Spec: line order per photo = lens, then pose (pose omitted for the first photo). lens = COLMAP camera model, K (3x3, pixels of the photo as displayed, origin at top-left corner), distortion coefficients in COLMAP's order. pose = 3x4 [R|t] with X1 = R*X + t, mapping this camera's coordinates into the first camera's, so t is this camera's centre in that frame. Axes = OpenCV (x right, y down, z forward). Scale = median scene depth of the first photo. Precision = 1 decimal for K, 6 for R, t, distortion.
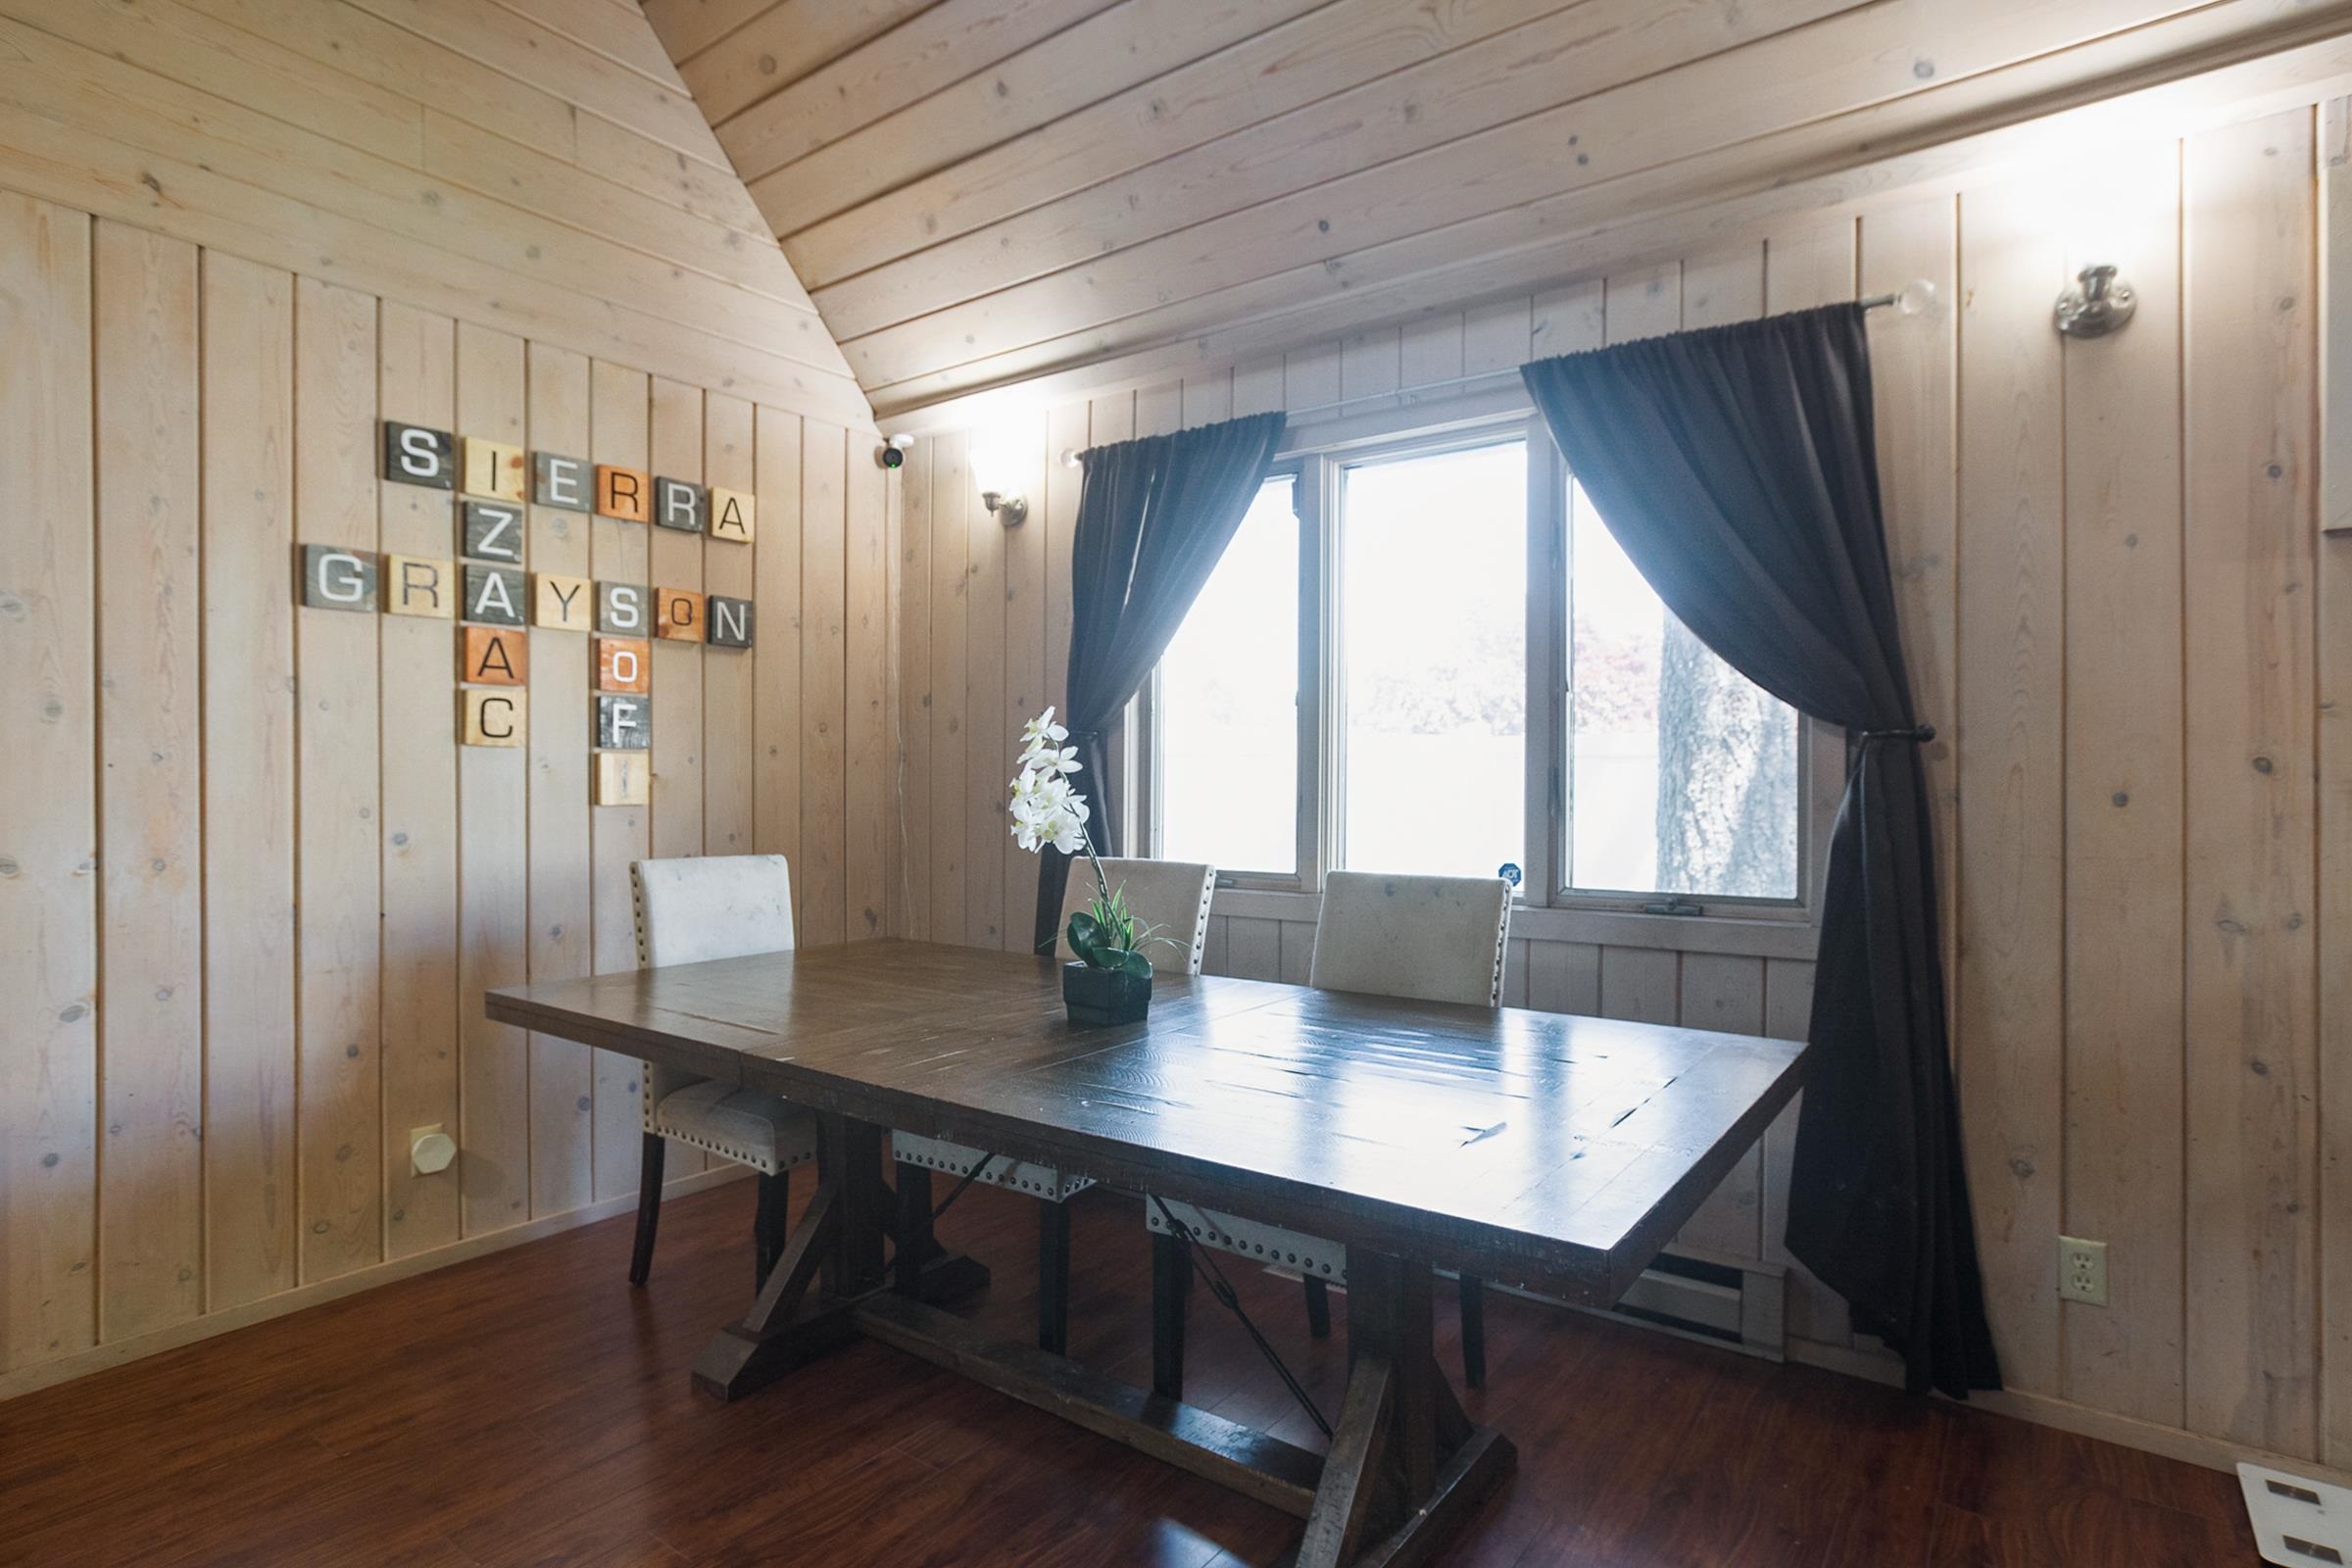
lens RADIAL K [[1199.5, 0, 1173.3], [0, 1199.5, 779.8], [0, 0, 1]] dist [-0.007234, 0.000548]
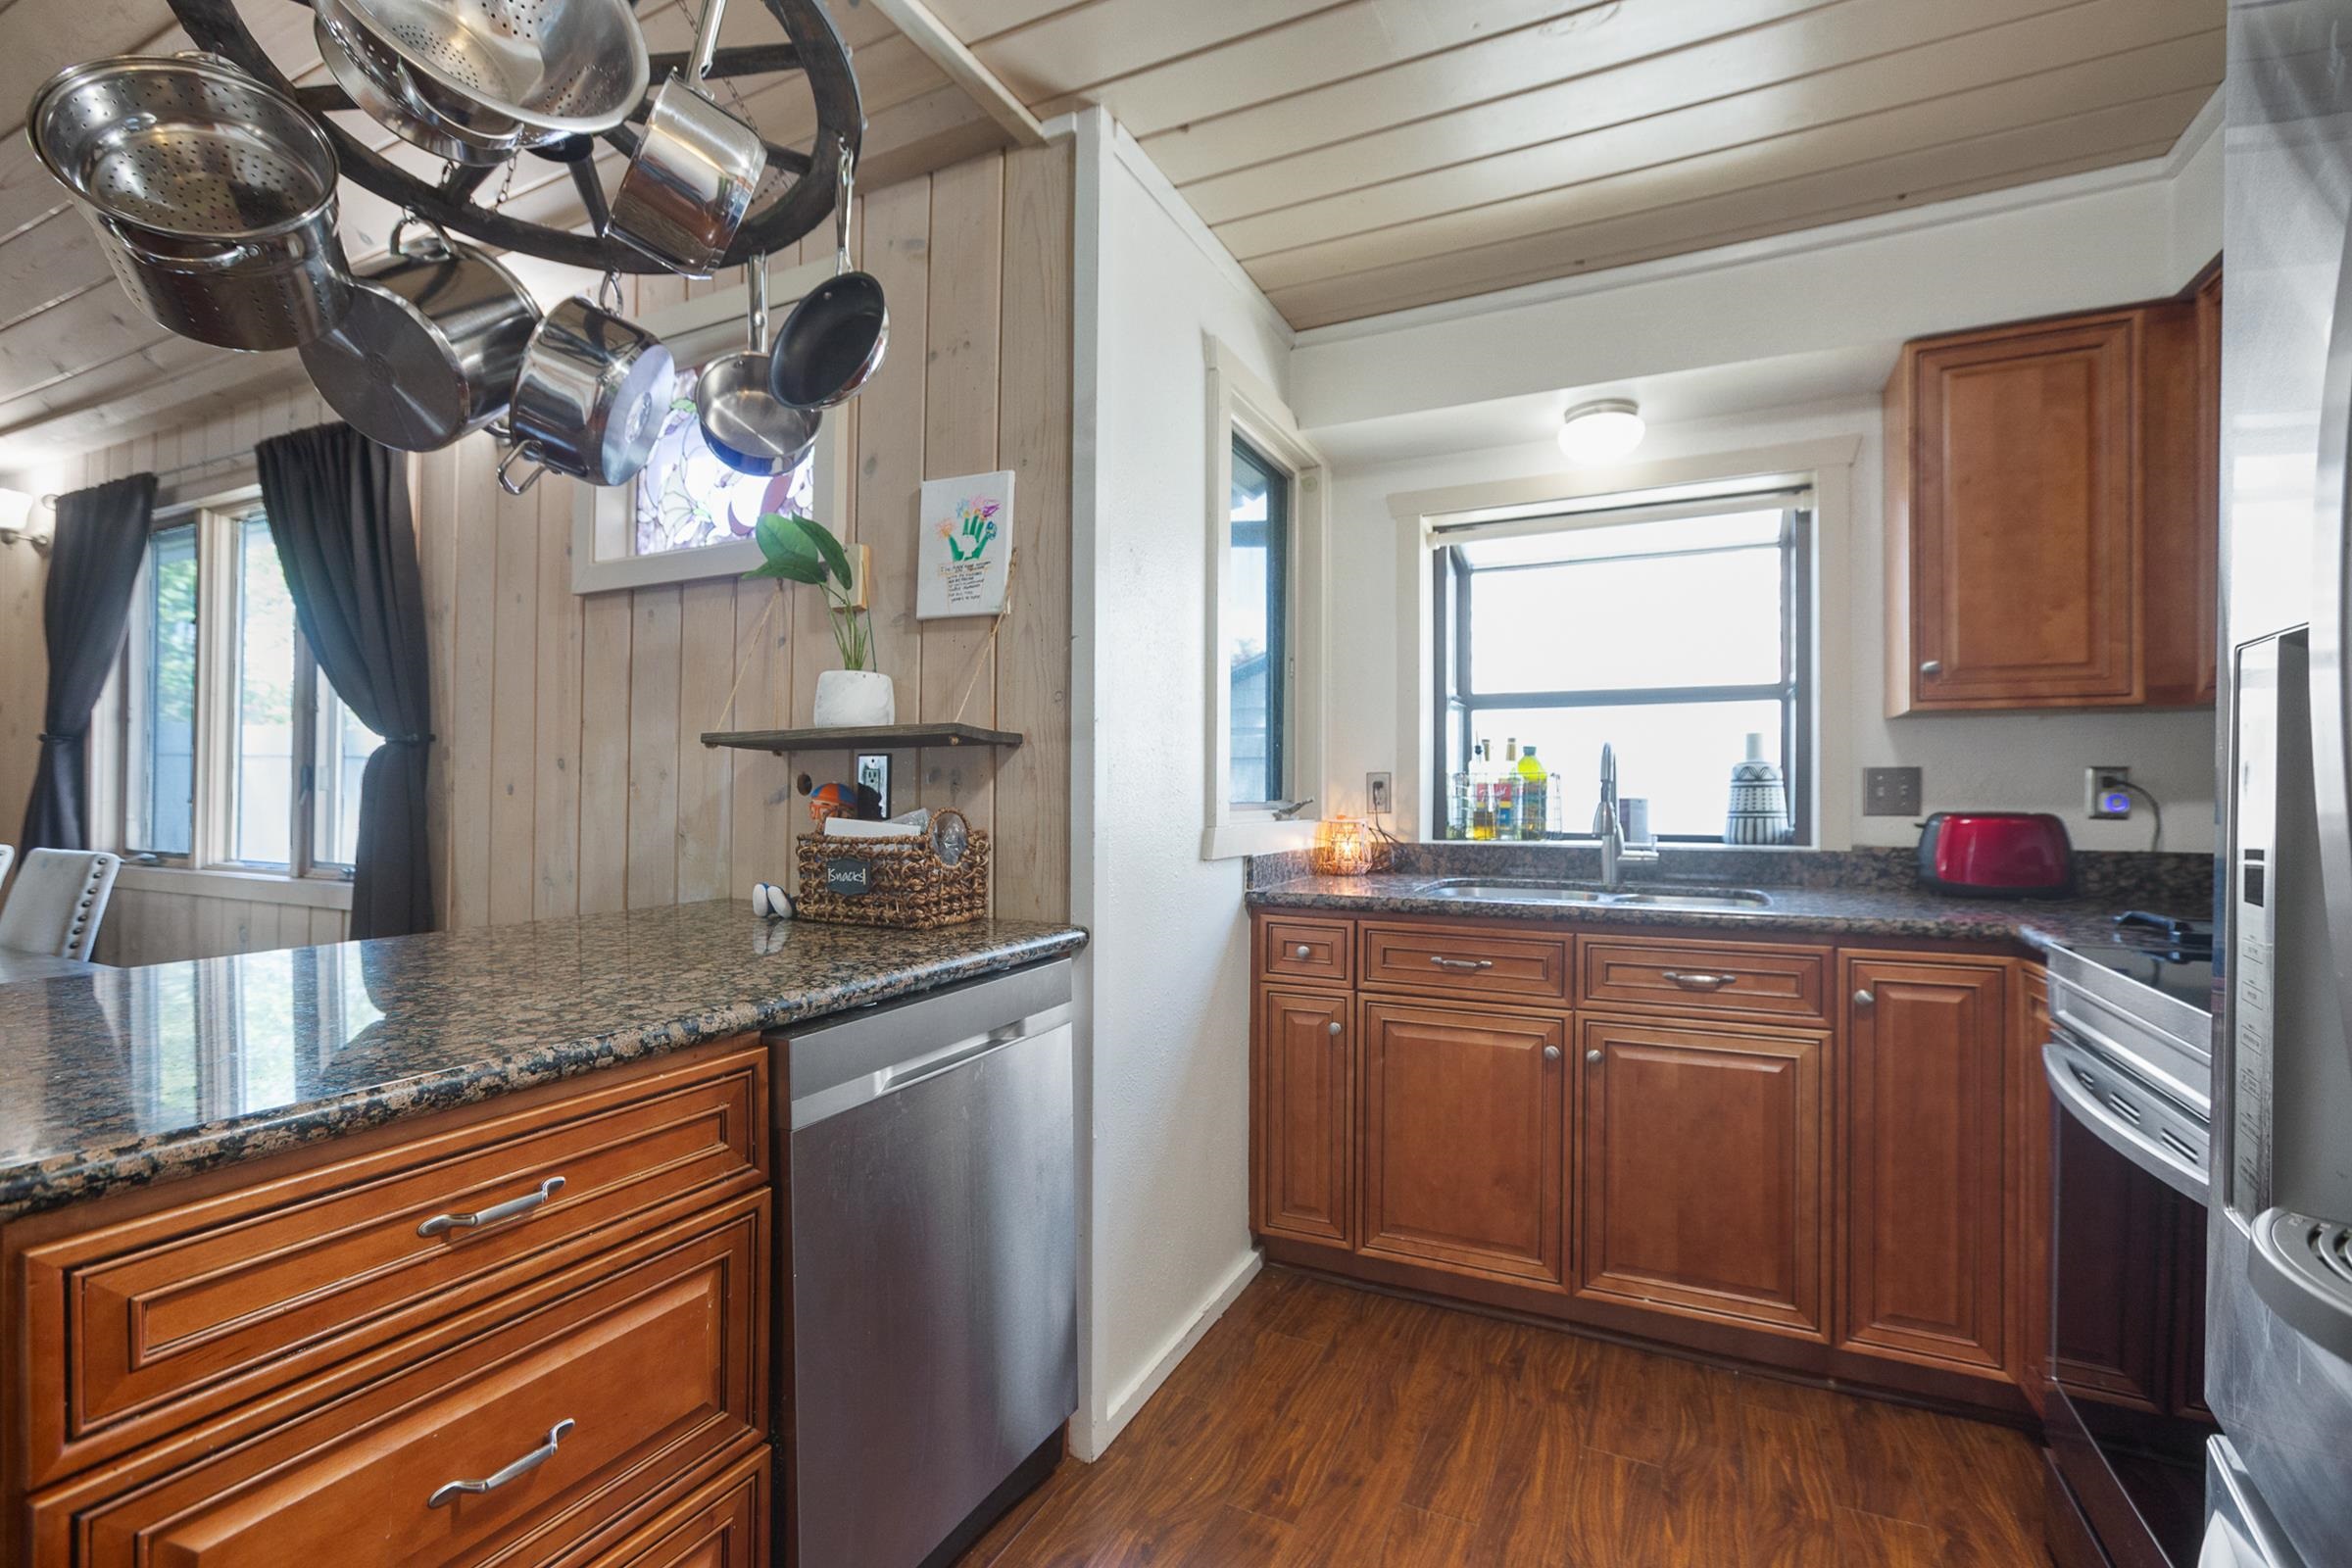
lens RADIAL K [[1074.5, 0, 1163.8], [0, 1074.5, 787.9], [0, 0, 1]] dist [-0.003157, 0.000119]
pose [[0.989096, 0.012696, 0.146722, 1.249881], [-0.010215, 0.999792, -0.017655, 0.026862], [-0.146915, 0.015963, 0.989020, -0.287442]]
